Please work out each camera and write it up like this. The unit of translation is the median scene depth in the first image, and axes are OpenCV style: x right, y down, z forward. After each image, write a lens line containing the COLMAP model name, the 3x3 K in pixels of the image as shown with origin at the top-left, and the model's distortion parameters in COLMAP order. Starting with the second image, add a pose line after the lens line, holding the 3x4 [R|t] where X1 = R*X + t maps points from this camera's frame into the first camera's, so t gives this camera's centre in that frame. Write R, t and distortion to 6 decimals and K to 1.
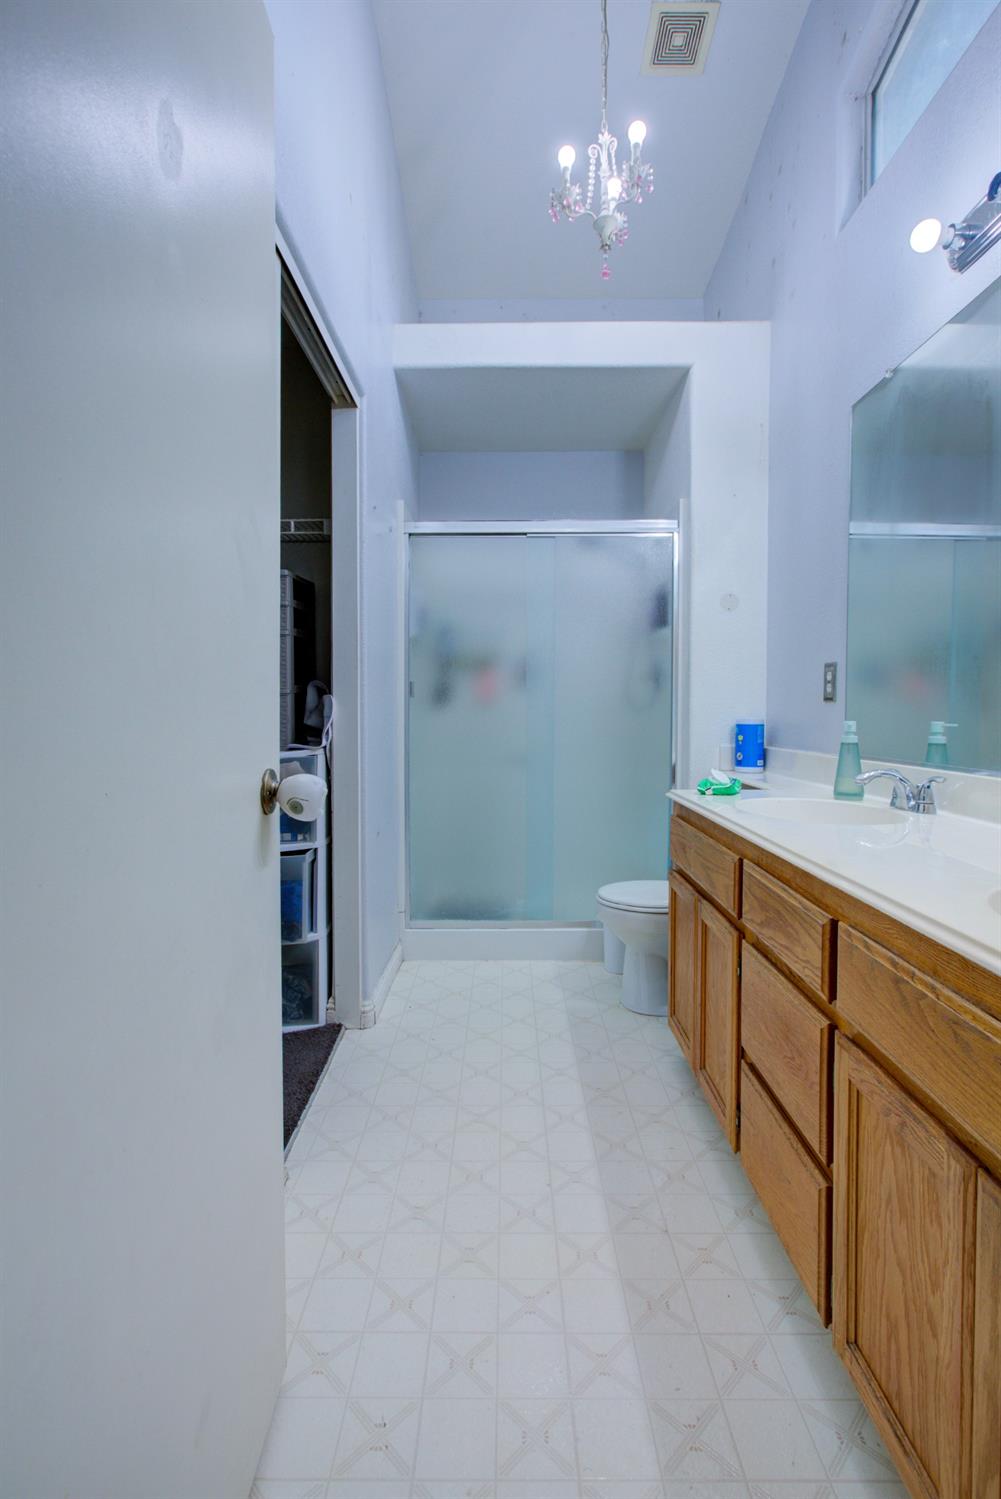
lens RADIAL K [[676.4, 0, 512.3], [0, 676.4, 725.0], [0, 0, 1]] dist [-0.006582, 0.001834]
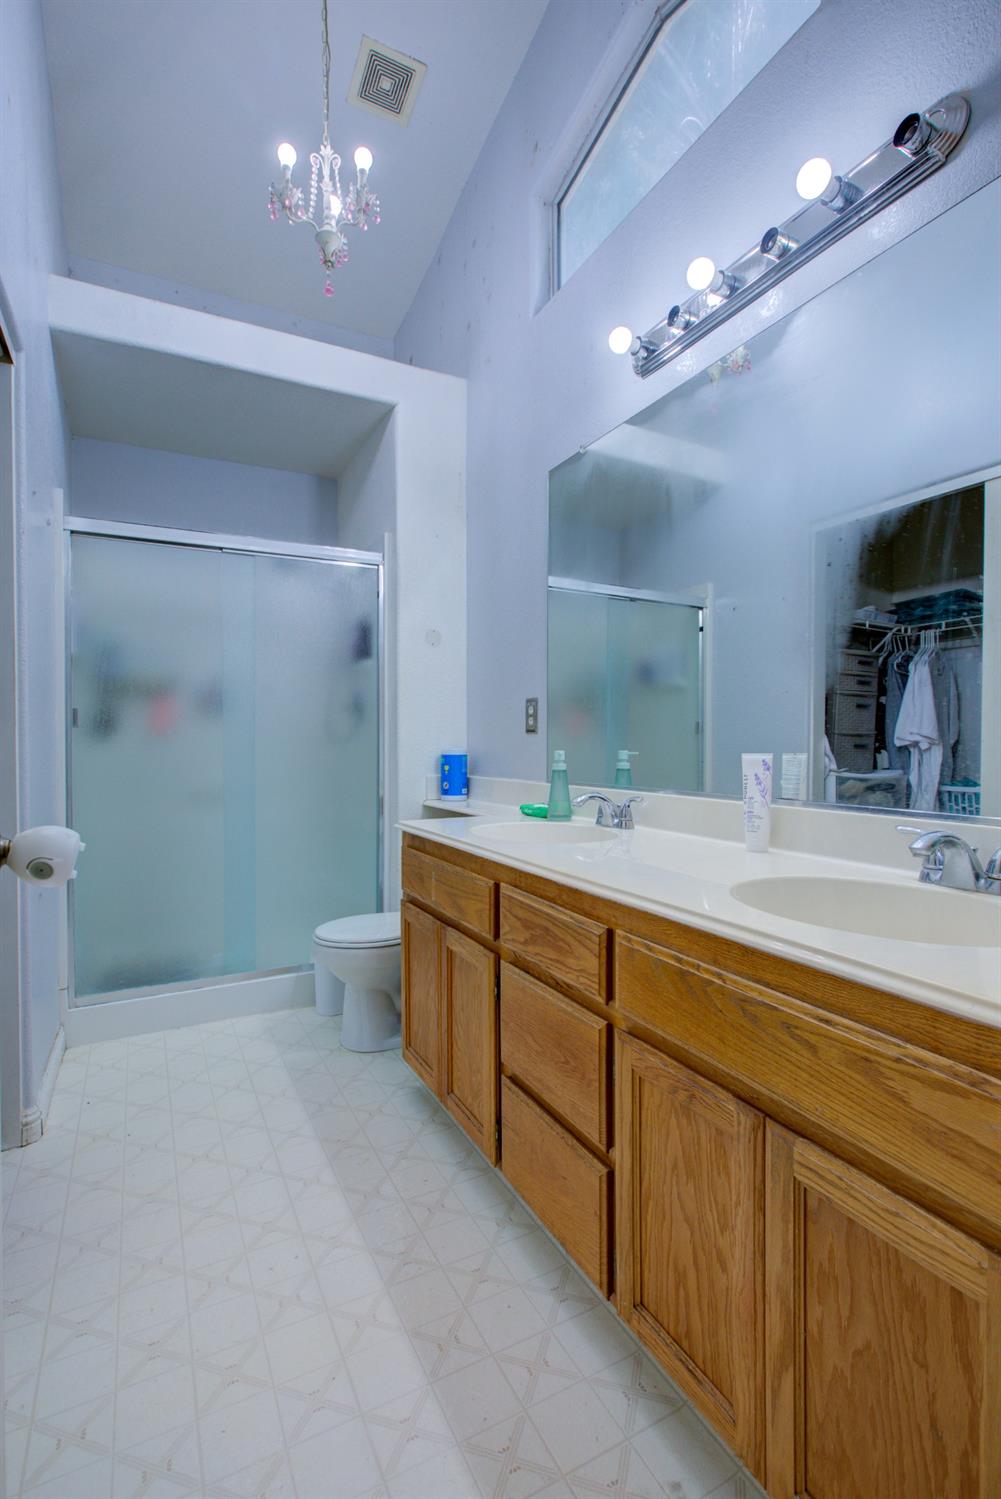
lens RADIAL K [[676.4, 0, 499.0], [0, 676.4, 746.1], [0, 0, 1]] dist [-0.006582, 0.001834]
pose [[0.889881, -0.006394, 0.456149, -0.092859], [0.013419, 0.999836, -0.012164, -0.000850], [-0.455996, 0.016945, 0.889820, 0.040761]]
